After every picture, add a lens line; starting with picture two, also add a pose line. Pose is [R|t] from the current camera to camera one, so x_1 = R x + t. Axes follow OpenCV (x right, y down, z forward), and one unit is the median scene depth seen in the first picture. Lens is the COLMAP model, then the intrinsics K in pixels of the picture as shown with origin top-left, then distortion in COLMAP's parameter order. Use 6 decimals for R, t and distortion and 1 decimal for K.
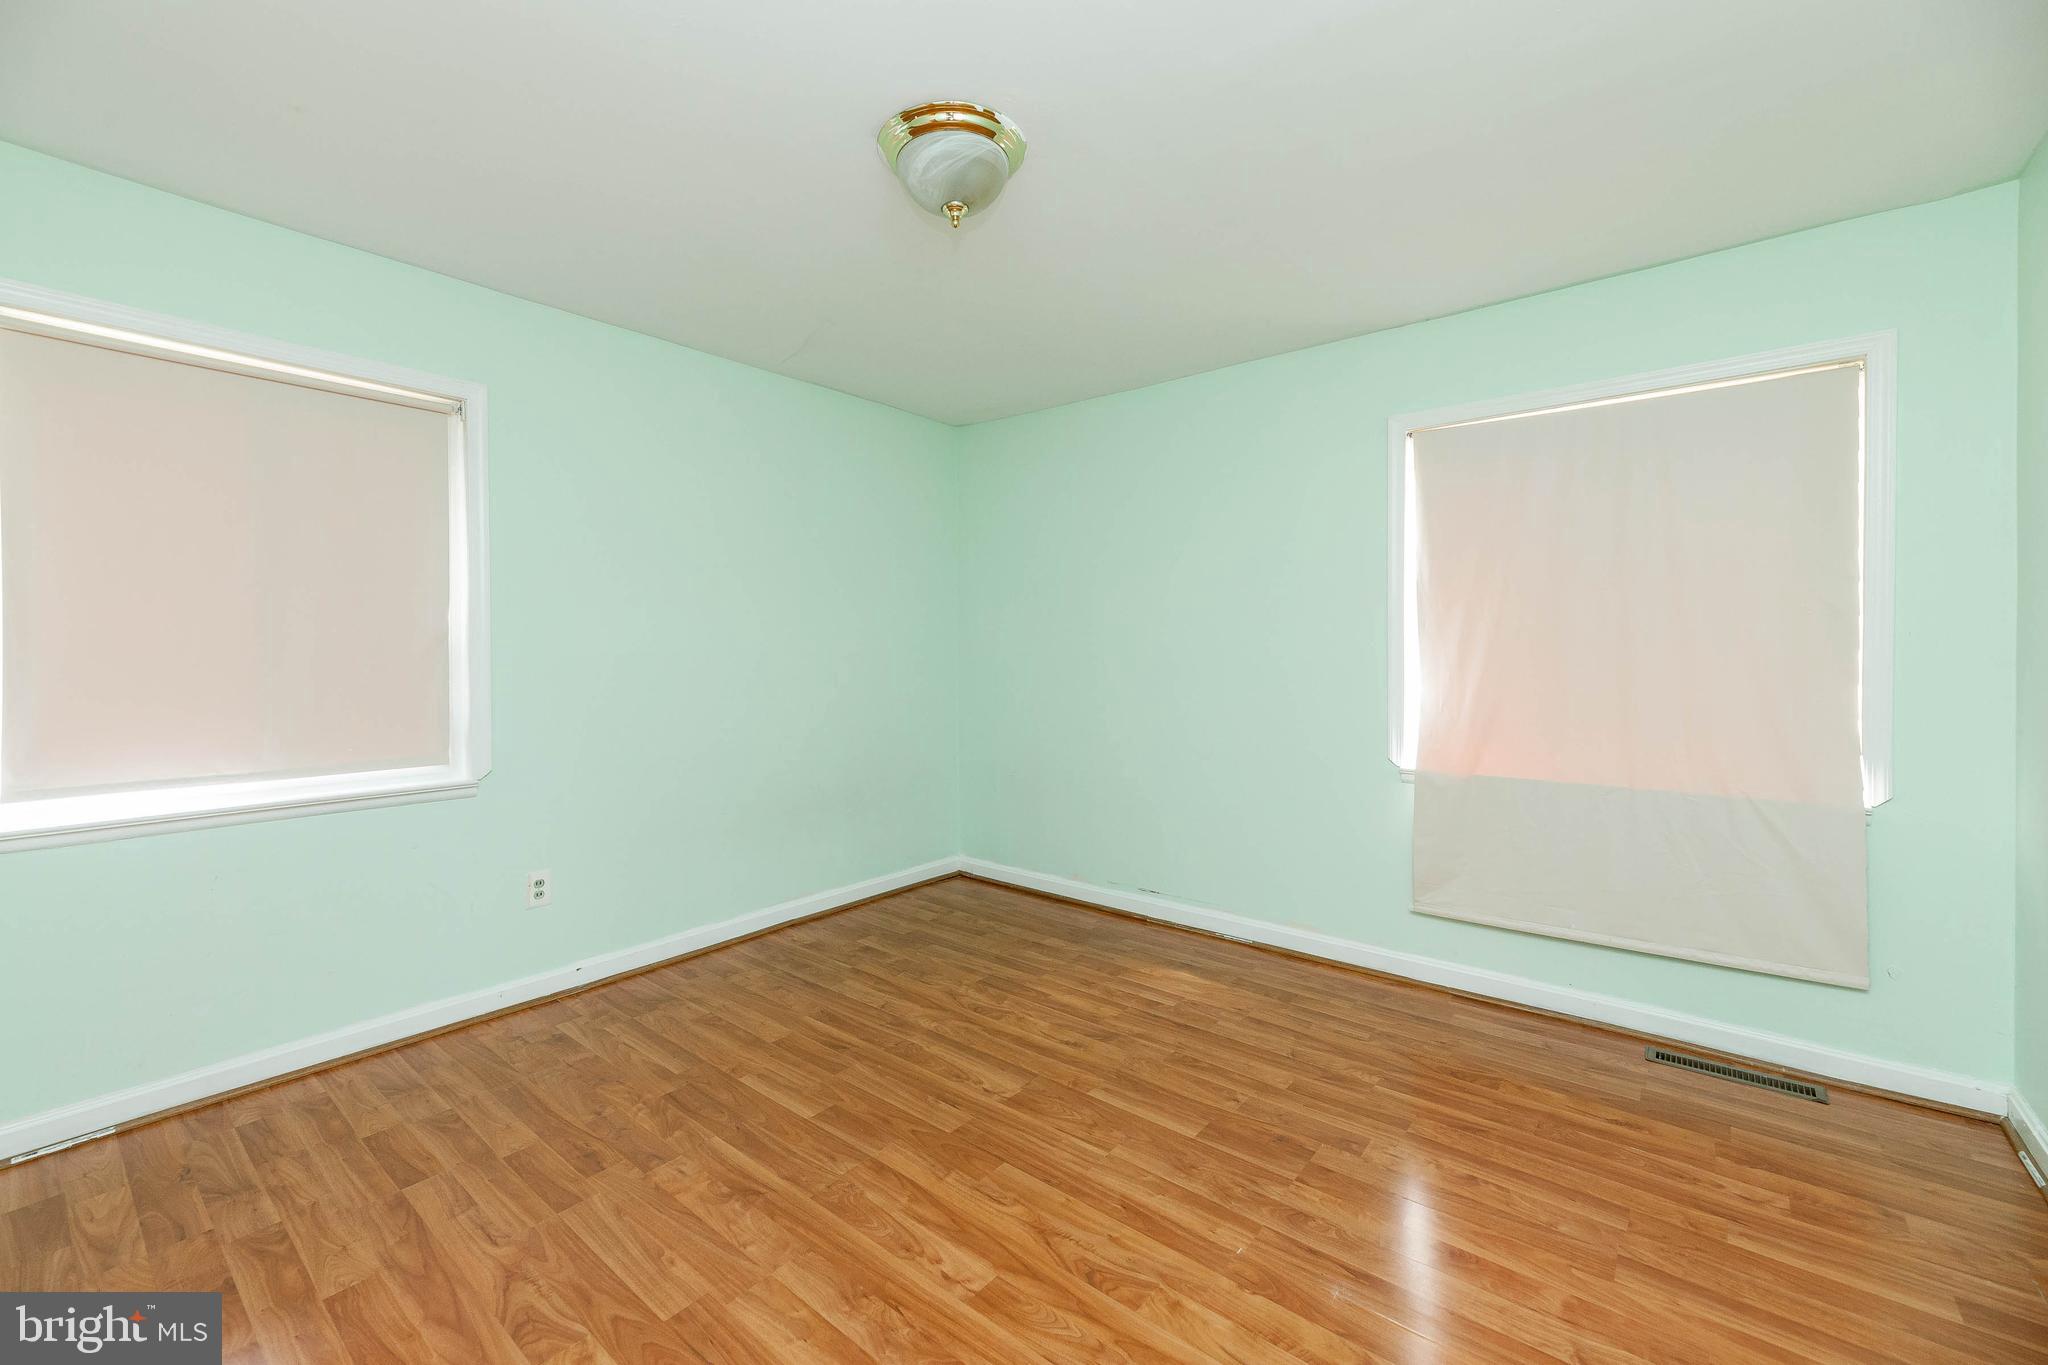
lens RADIAL K [[821.7, 0, 1018.0], [0, 821.7, 657.3], [0, 0, 1]] dist [0.001122, 0.000131]
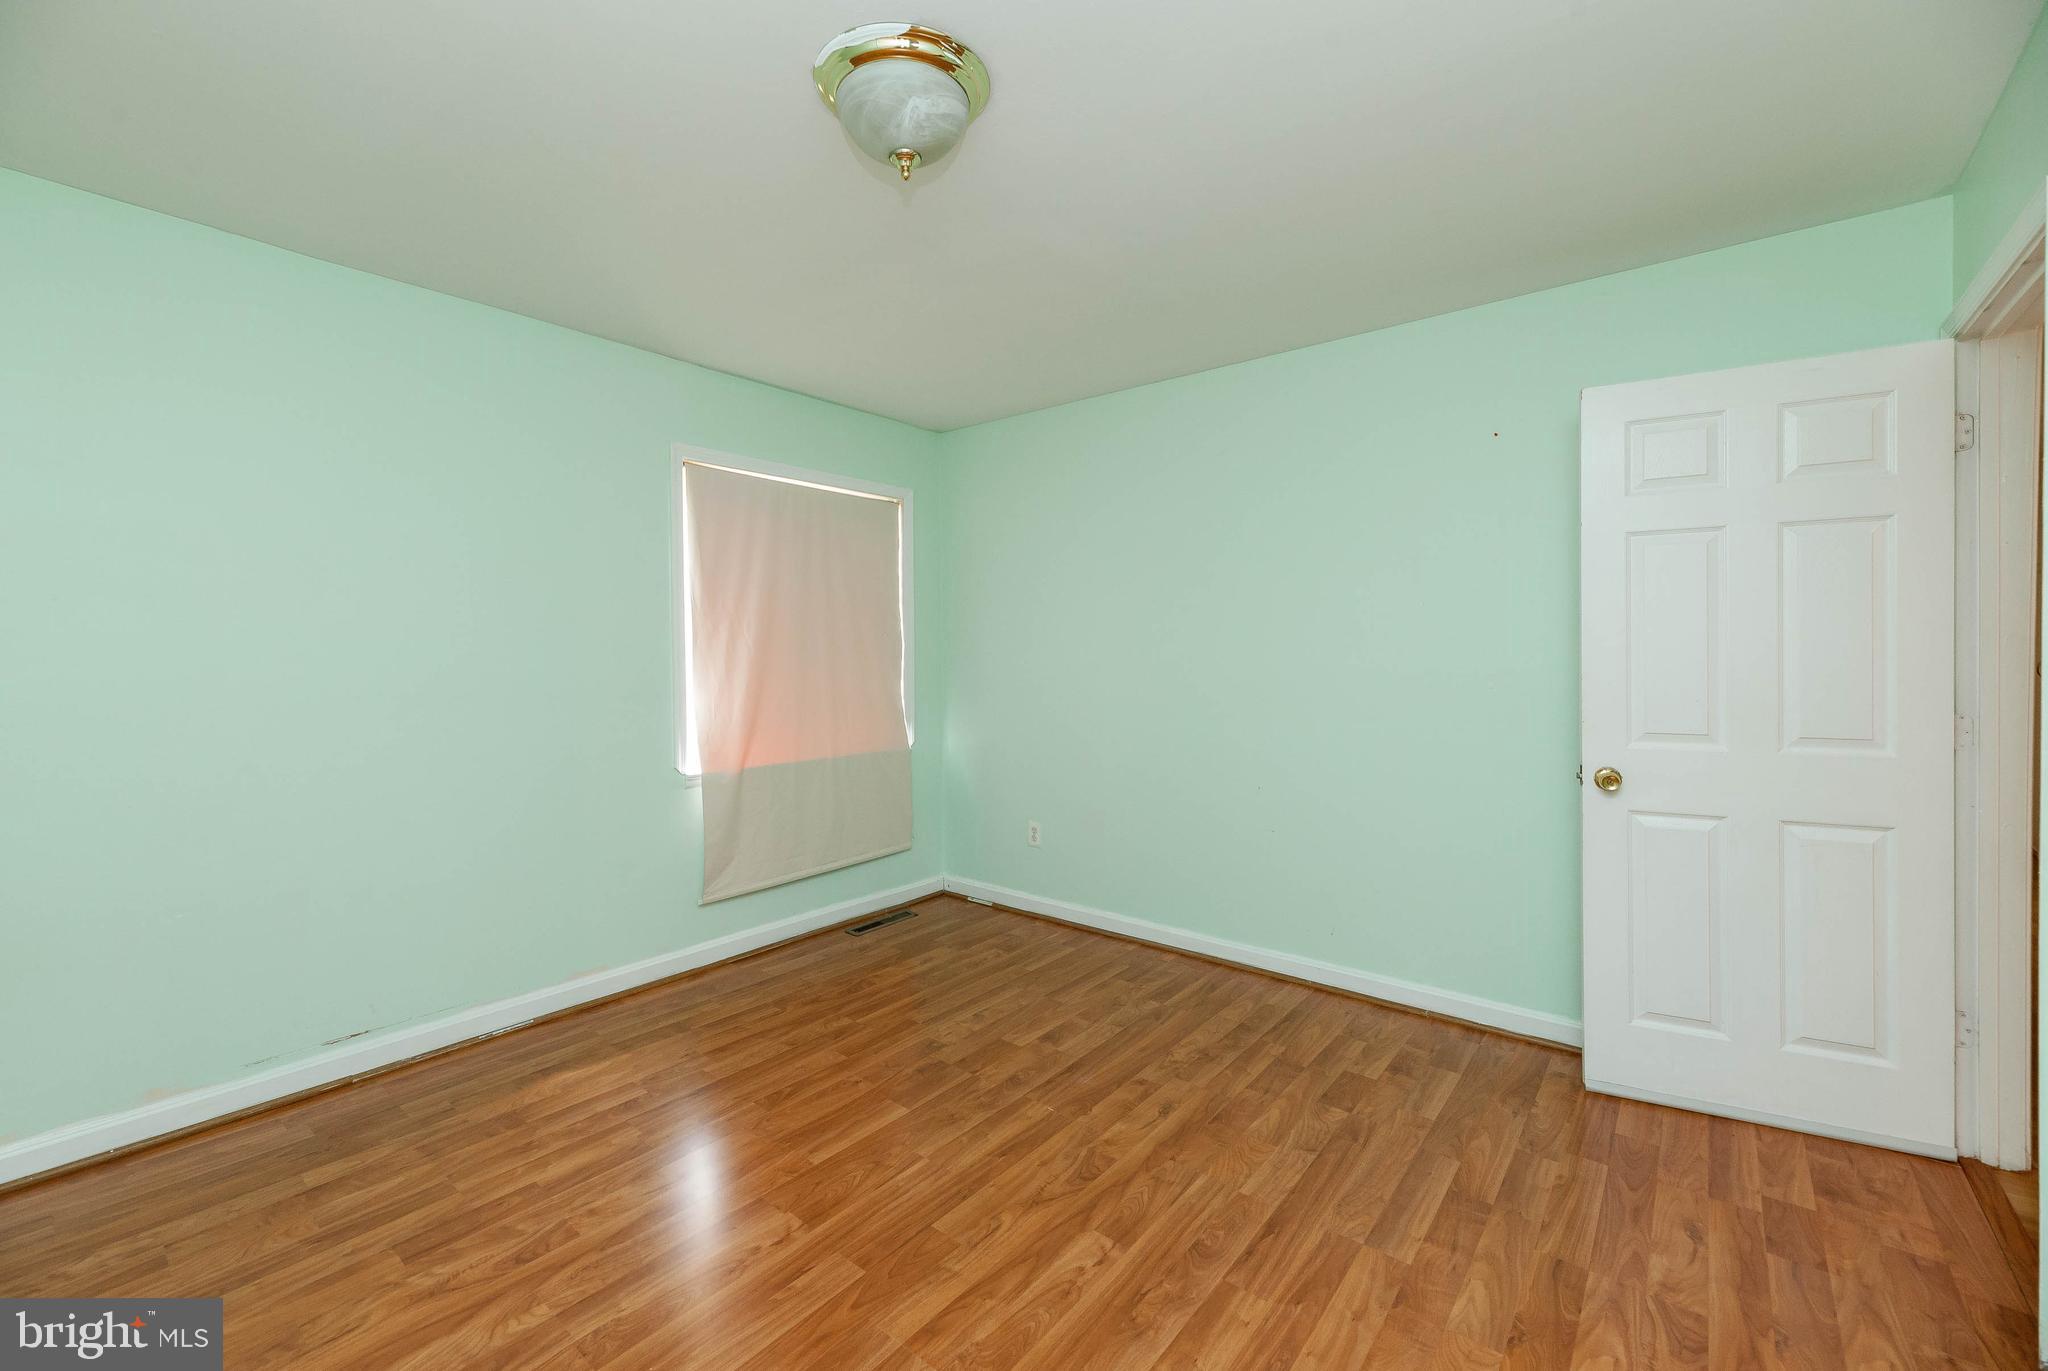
lens RADIAL K [[844.3, 0, 993.0], [0, 844.3, 655.4], [0, 0, 1]] dist [-0.000032, -0.000032]
pose [[0.026766, -0.006850, 0.999618, -0.945315], [0.014913, 0.999868, 0.006452, -0.031085], [-0.999530, 0.014734, 0.026865, 0.883160]]
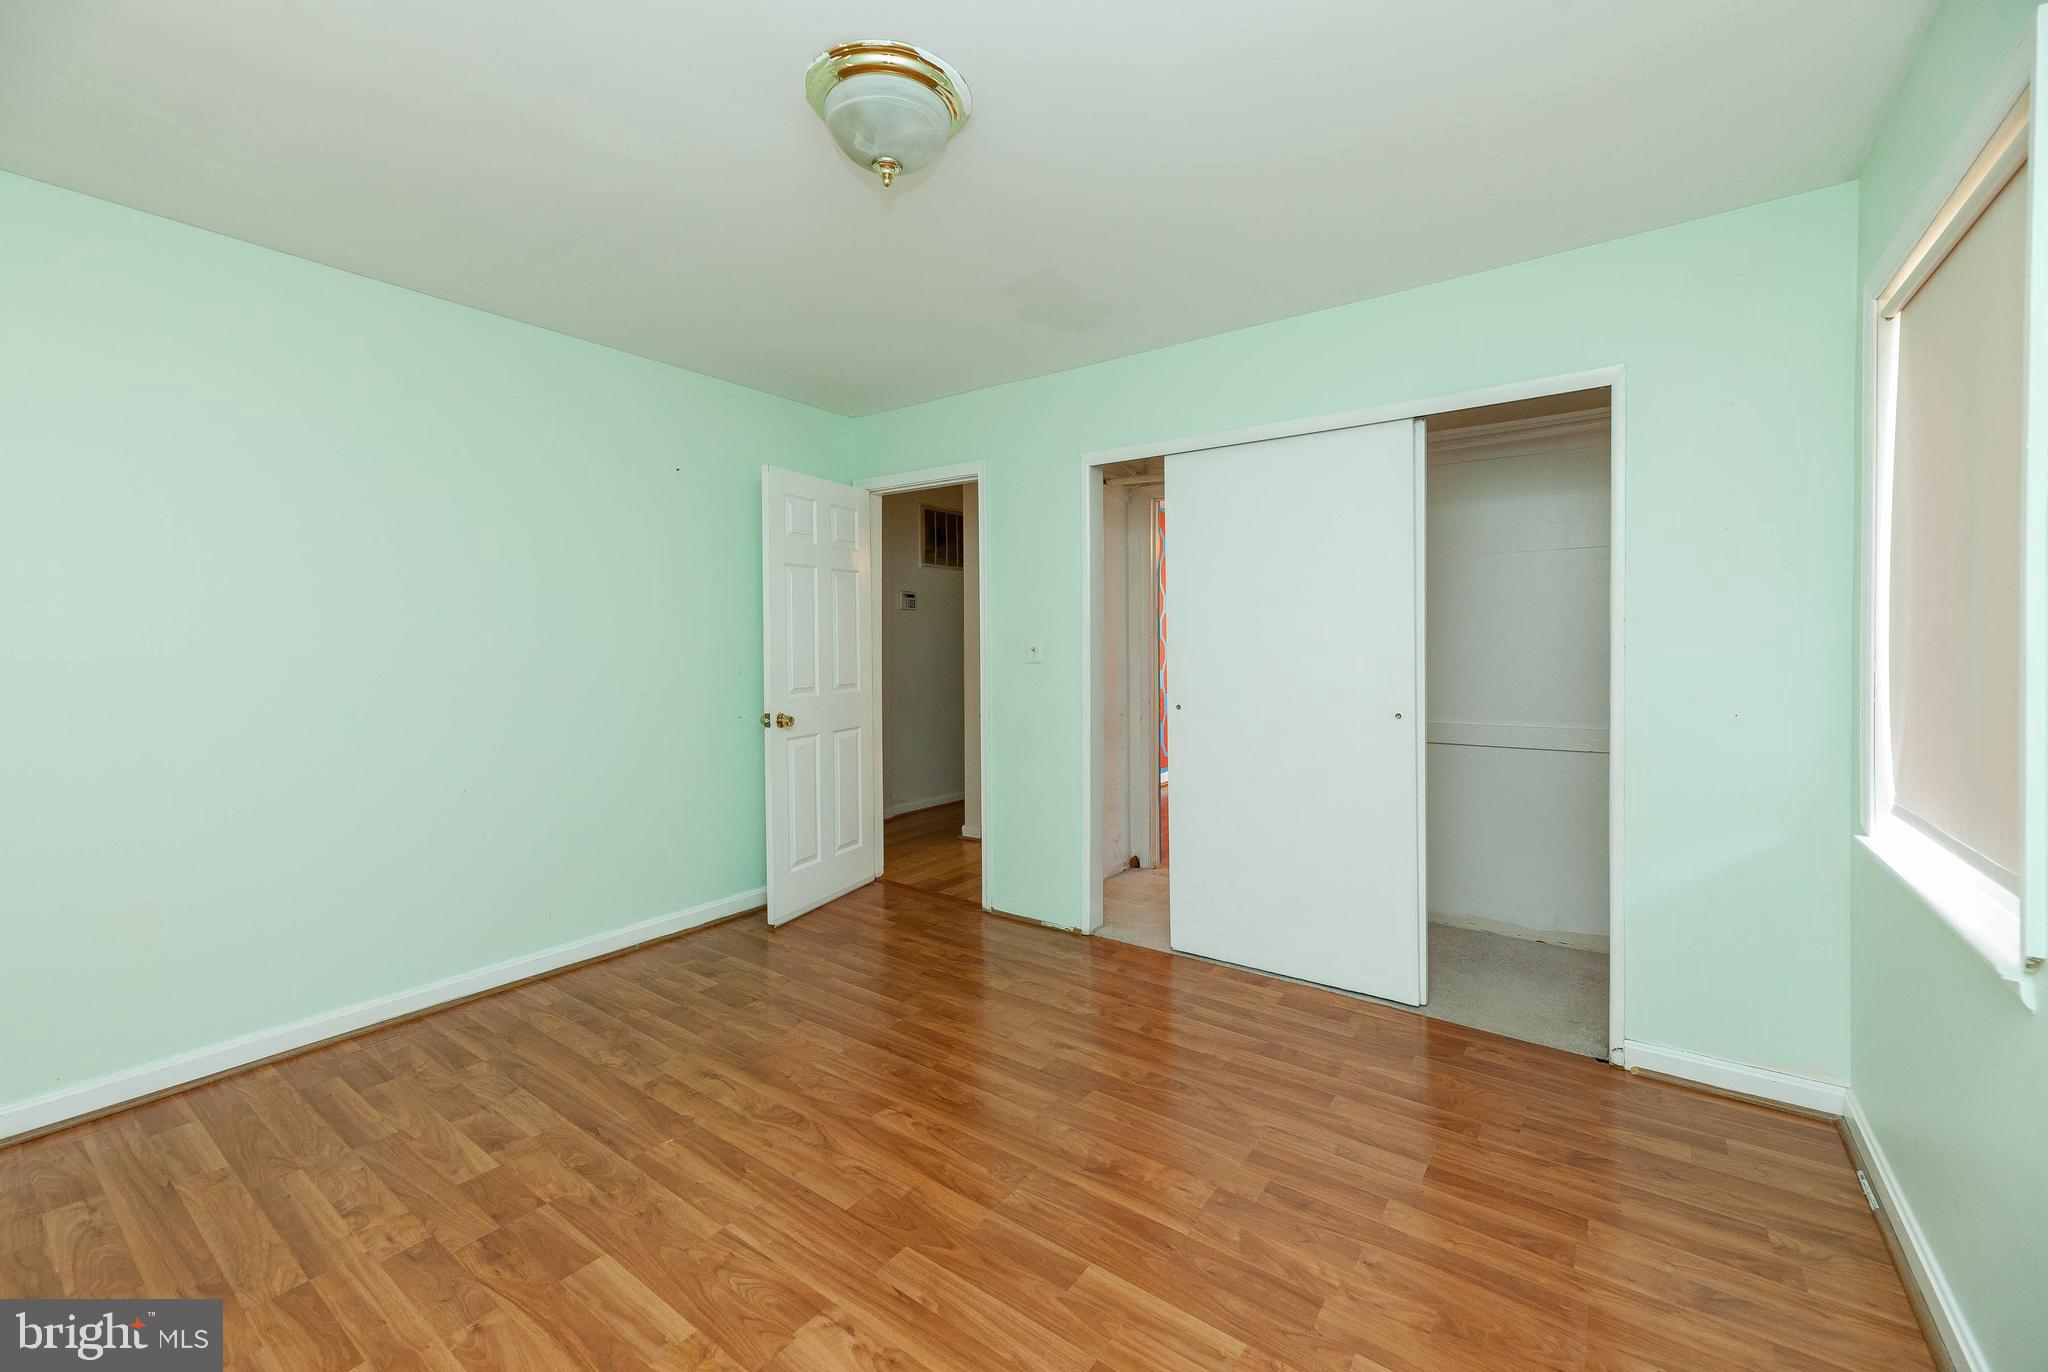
lens RADIAL K [[844.9, 0, 1018.1], [0, 844.9, 651.5], [0, 0, 1]] dist [0.001993, -0.000014]
pose [[-0.998894, 0.000193, -0.047028, -0.162212], [-0.001044, 0.999655, 0.026261, -0.036700], [0.047017, 0.026281, -0.998548, 1.913796]]
